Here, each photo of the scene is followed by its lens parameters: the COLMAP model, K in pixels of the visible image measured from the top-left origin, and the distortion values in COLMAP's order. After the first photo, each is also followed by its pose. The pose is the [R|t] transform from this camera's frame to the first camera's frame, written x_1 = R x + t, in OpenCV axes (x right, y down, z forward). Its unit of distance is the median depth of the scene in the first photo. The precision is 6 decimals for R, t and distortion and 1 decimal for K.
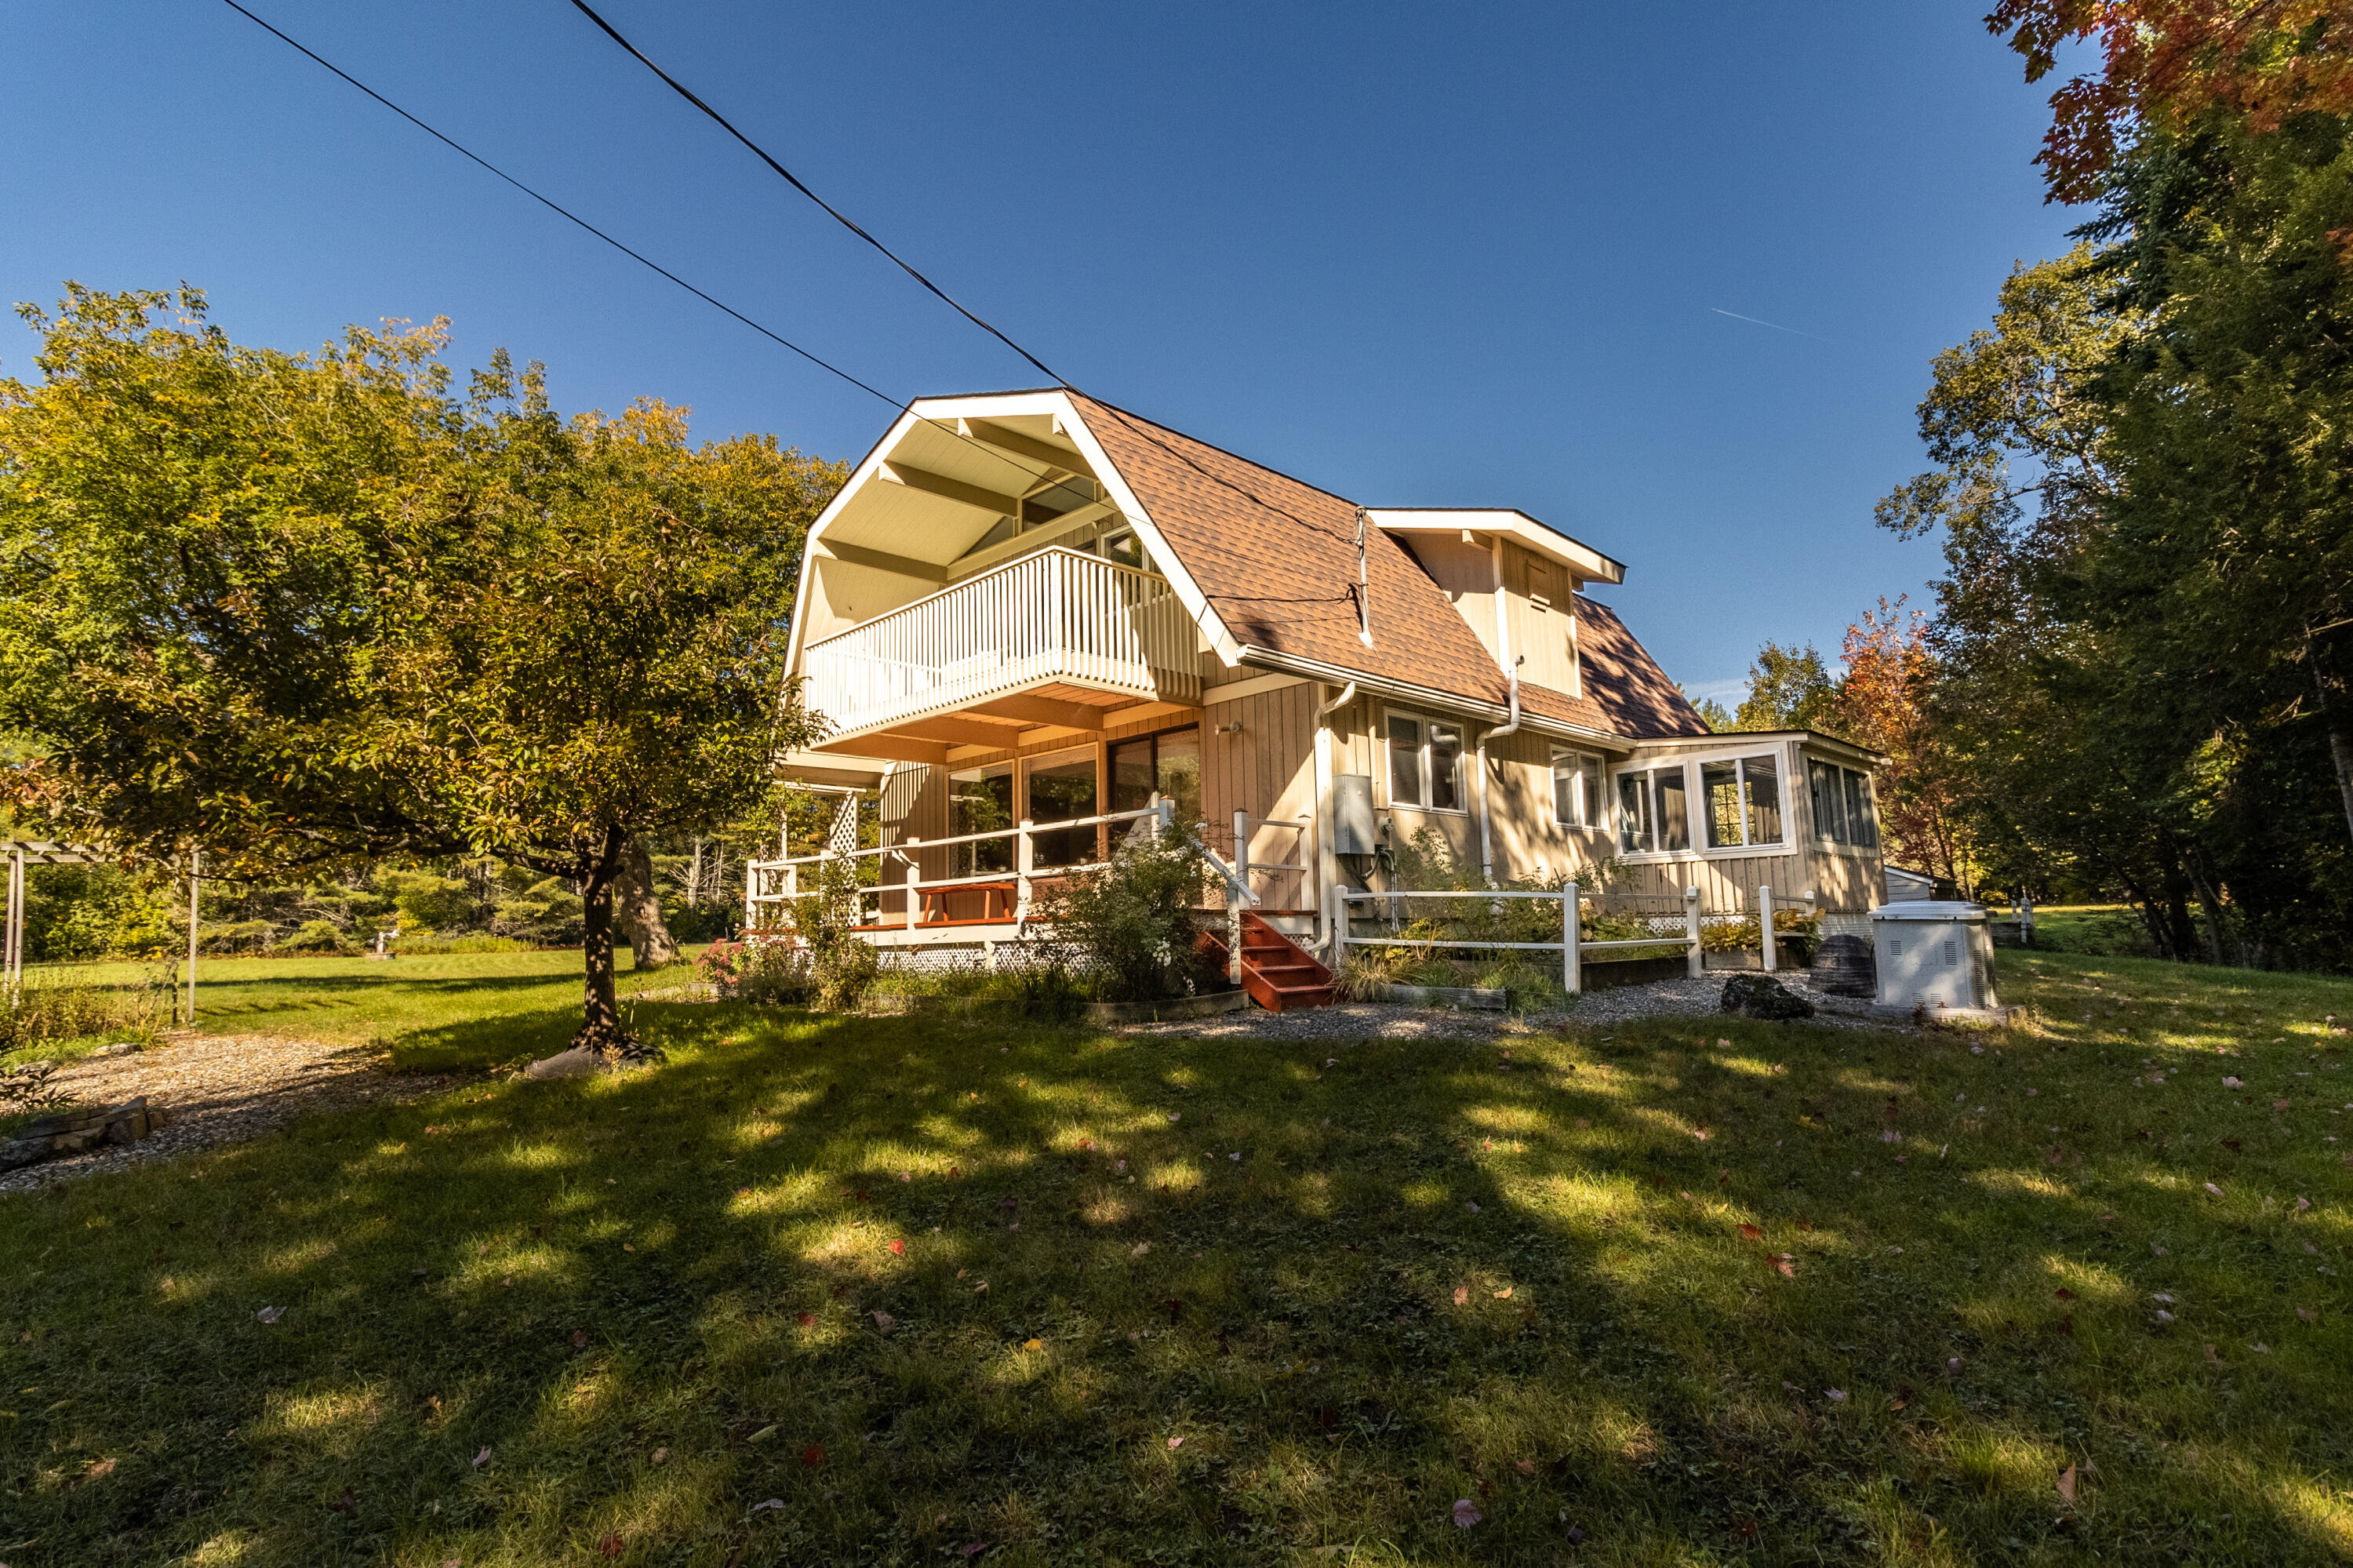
lens RADIAL K [[1159.8, 0, 1175.8], [0, 1159.8, 785.4], [0, 0, 1]] dist [0.003170, 0.000022]
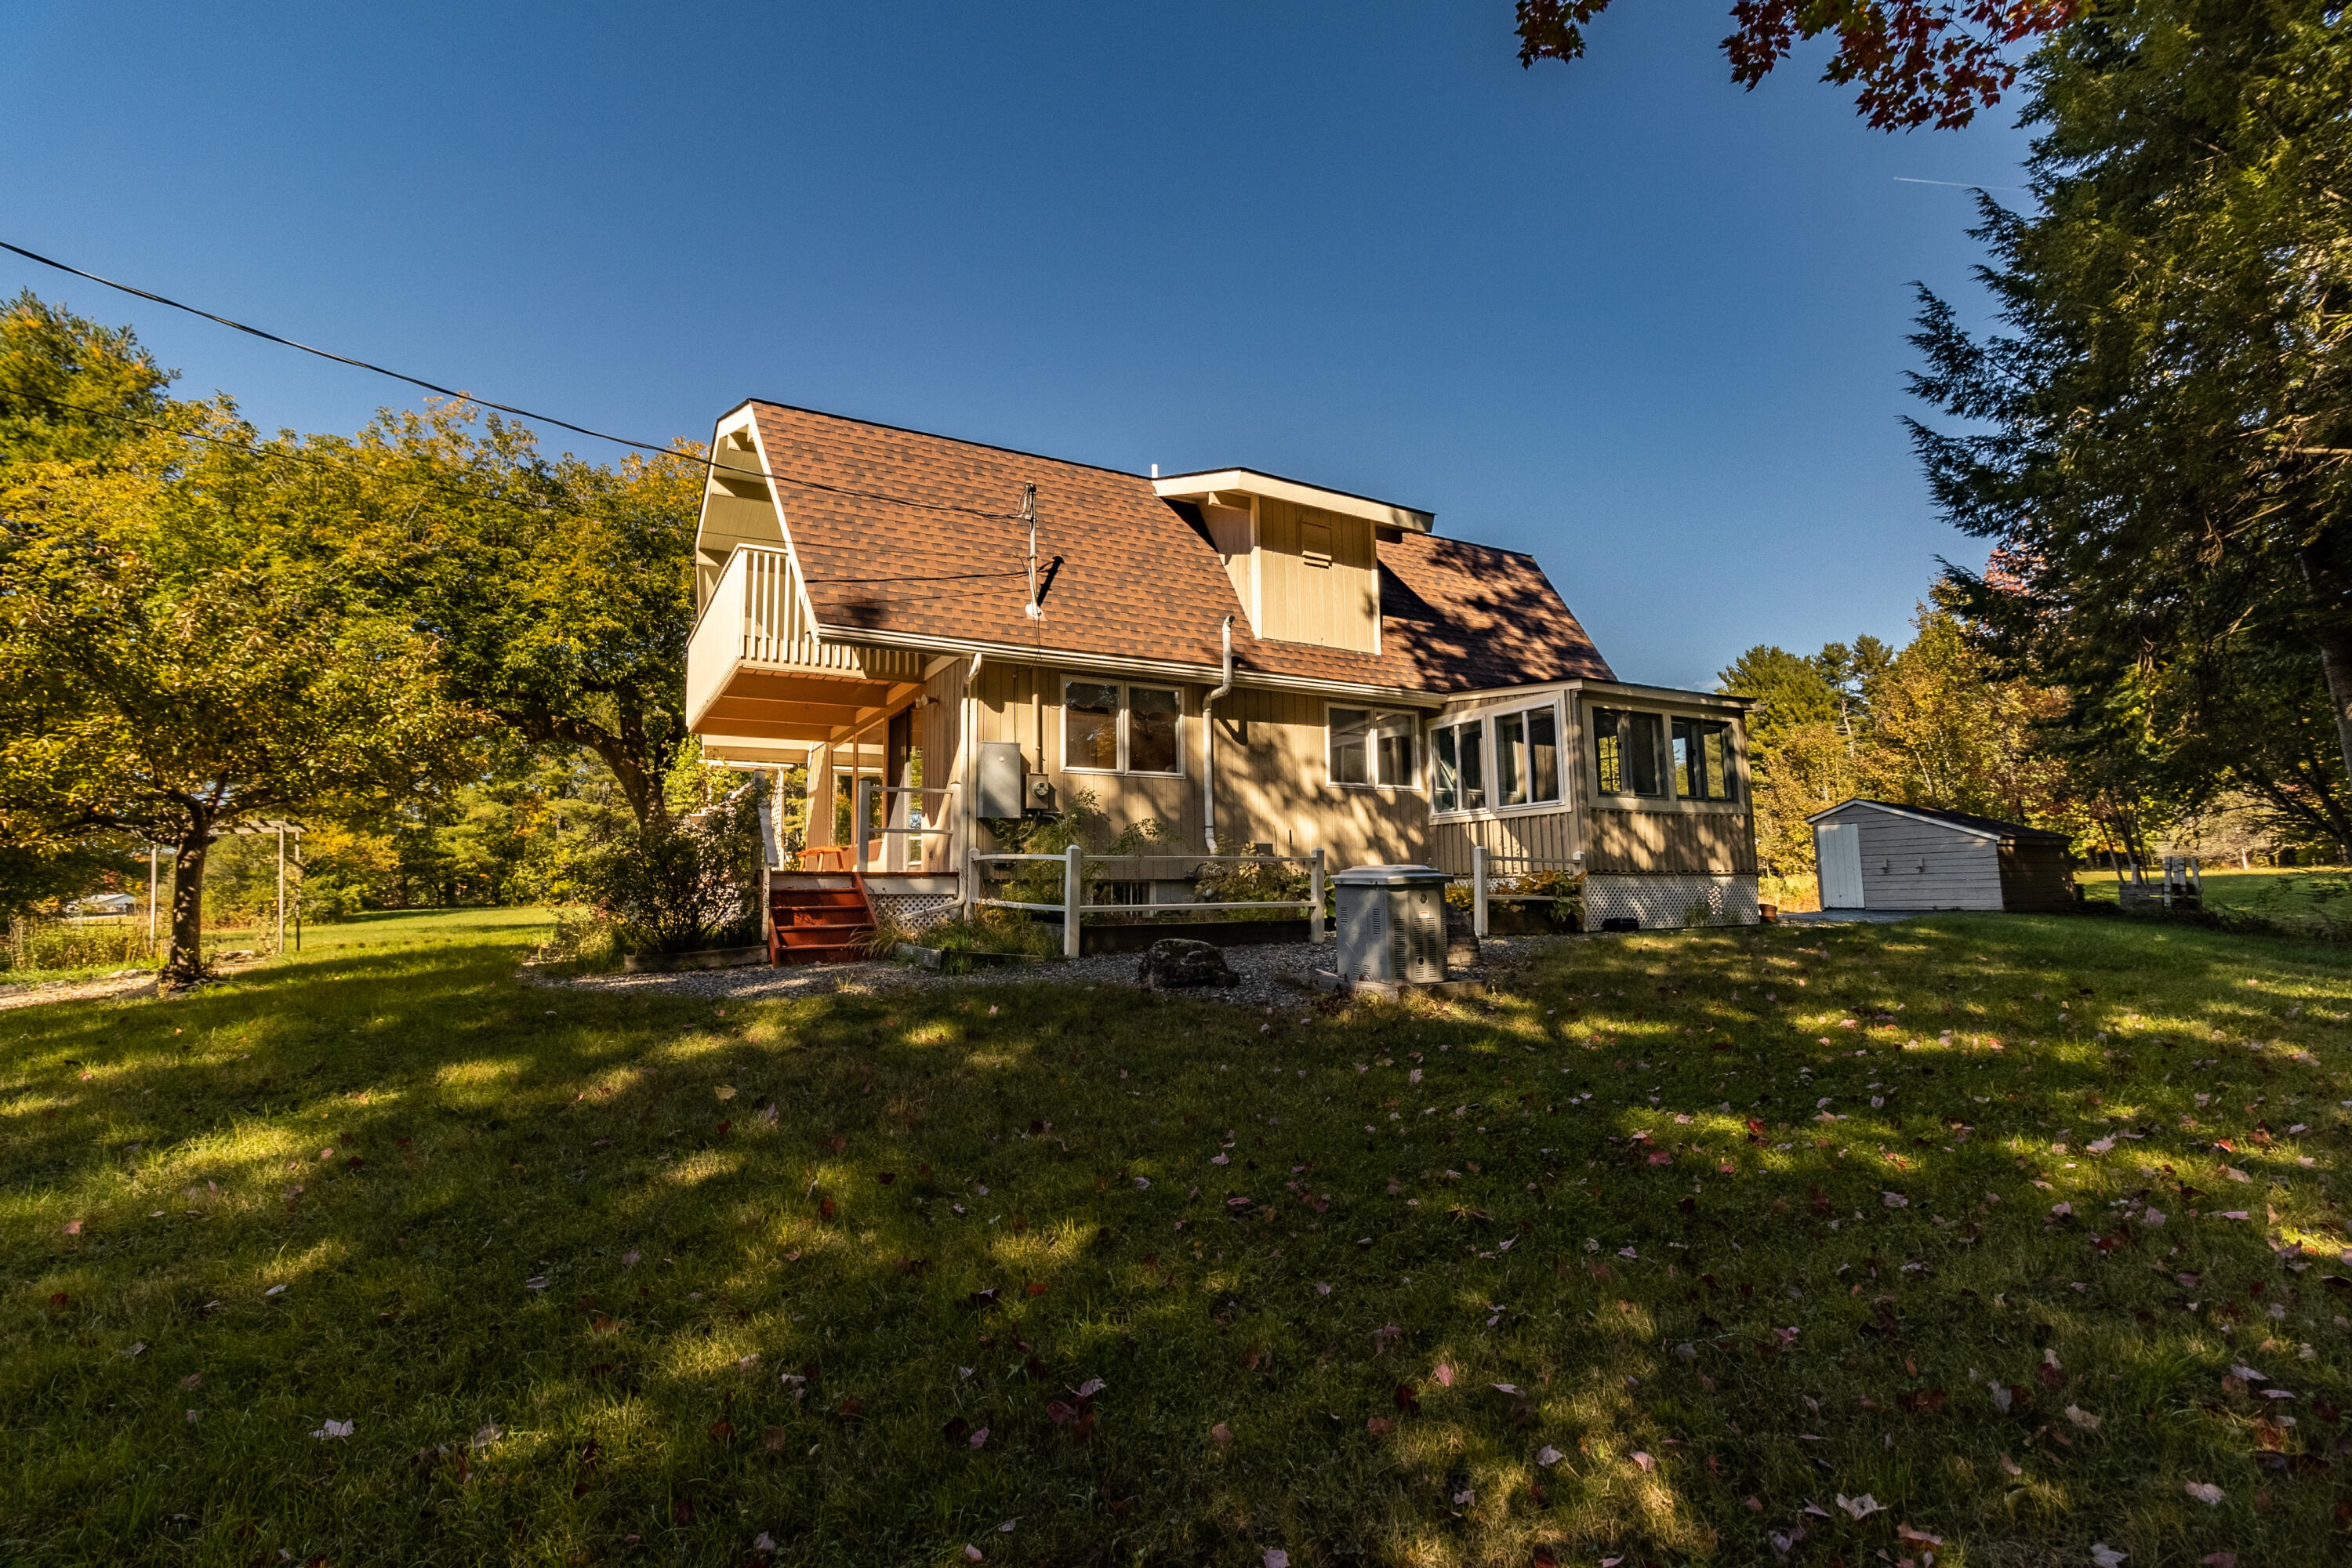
lens RADIAL K [[1080.6, 0, 1176.6], [0, 1080.6, 780.6], [0, 0, 1]] dist [0.003848, 0.000090]
pose [[0.965039, -0.020266, -0.261323, 0.453979], [0.027153, 0.999372, 0.022768, 0.005880], [0.260698, -0.029068, 0.964983, 0.085135]]
